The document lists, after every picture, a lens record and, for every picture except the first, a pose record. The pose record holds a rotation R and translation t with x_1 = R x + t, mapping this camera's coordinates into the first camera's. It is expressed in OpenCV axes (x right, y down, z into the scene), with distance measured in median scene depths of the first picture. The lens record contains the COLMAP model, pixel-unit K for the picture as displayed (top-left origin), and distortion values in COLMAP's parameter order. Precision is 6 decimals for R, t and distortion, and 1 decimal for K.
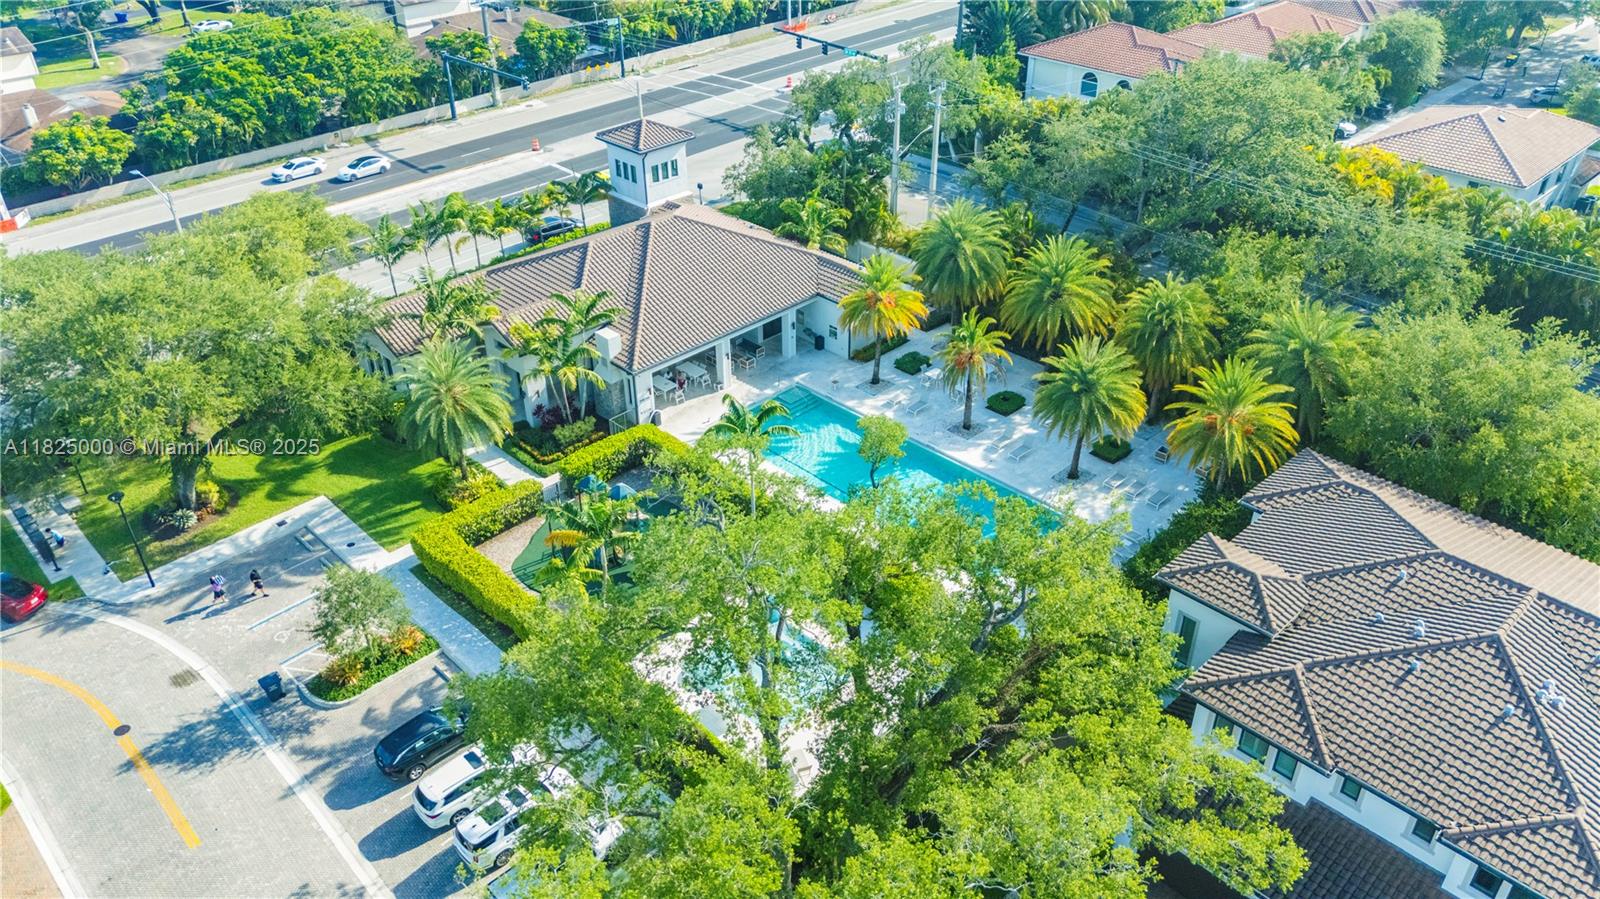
lens RADIAL K [[1159.1, 0, 800.0], [0, 1159.1, 449.5], [0, 0, 1]] dist [0.041046, -0.005013]
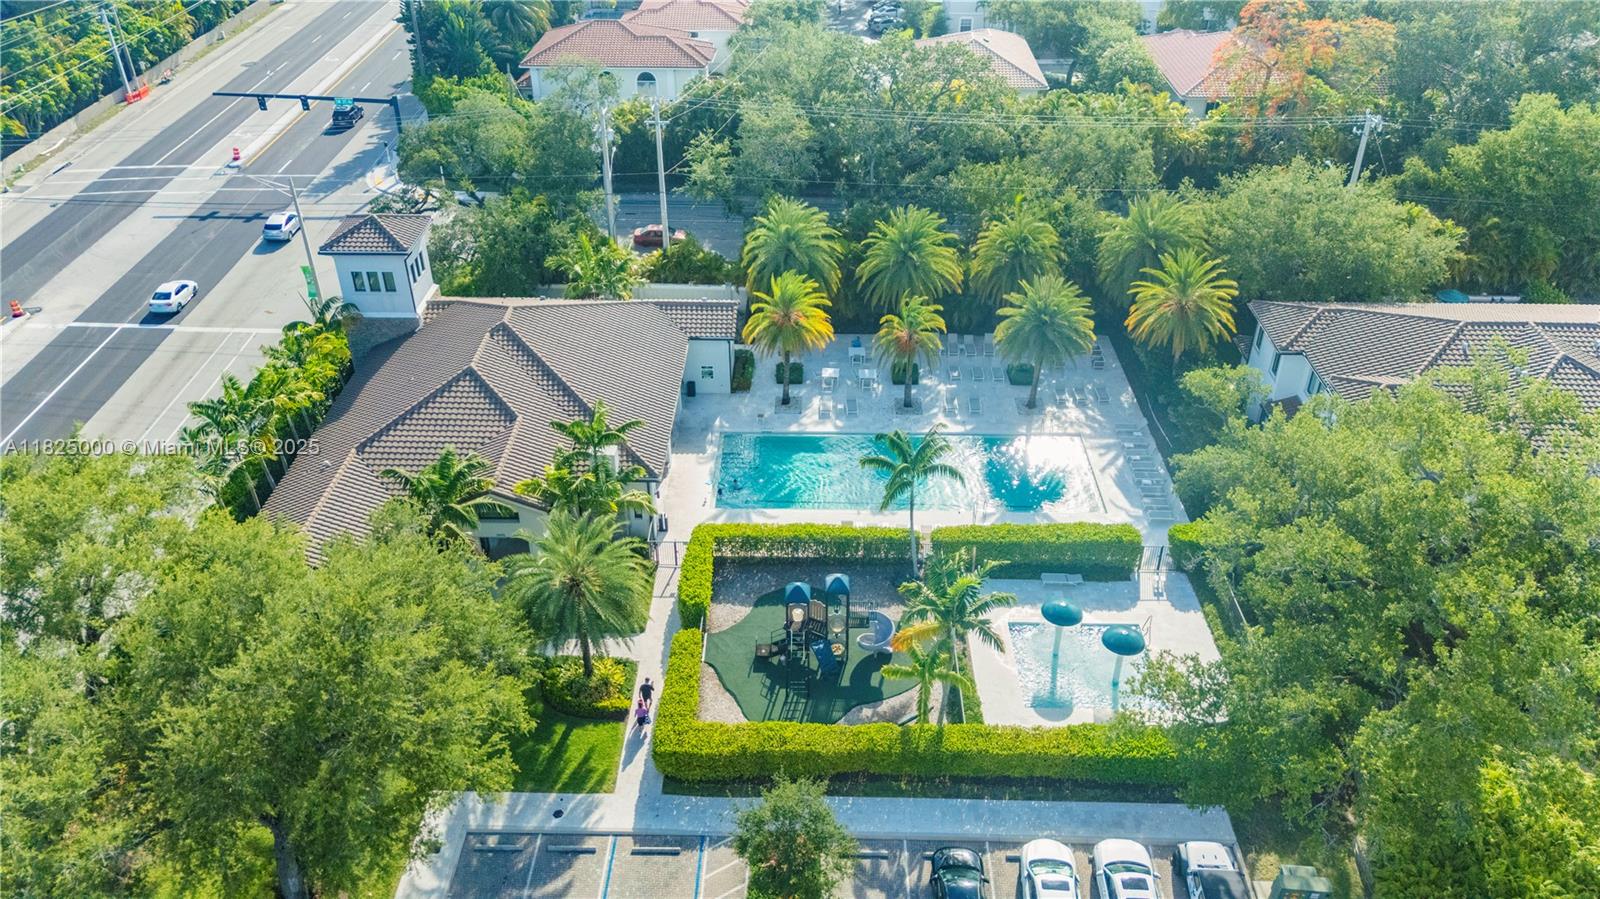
lens RADIAL K [[1159.1, 0, 800.0], [0, 1159.1, 449.5], [0, 0, 1]] dist [0.041046, -0.005013]
pose [[0.727956, -0.376439, 0.573039, -0.445249], [0.374849, 0.918335, 0.127083, -0.125564], [-0.574081, 0.122293, 0.809615, 0.190701]]
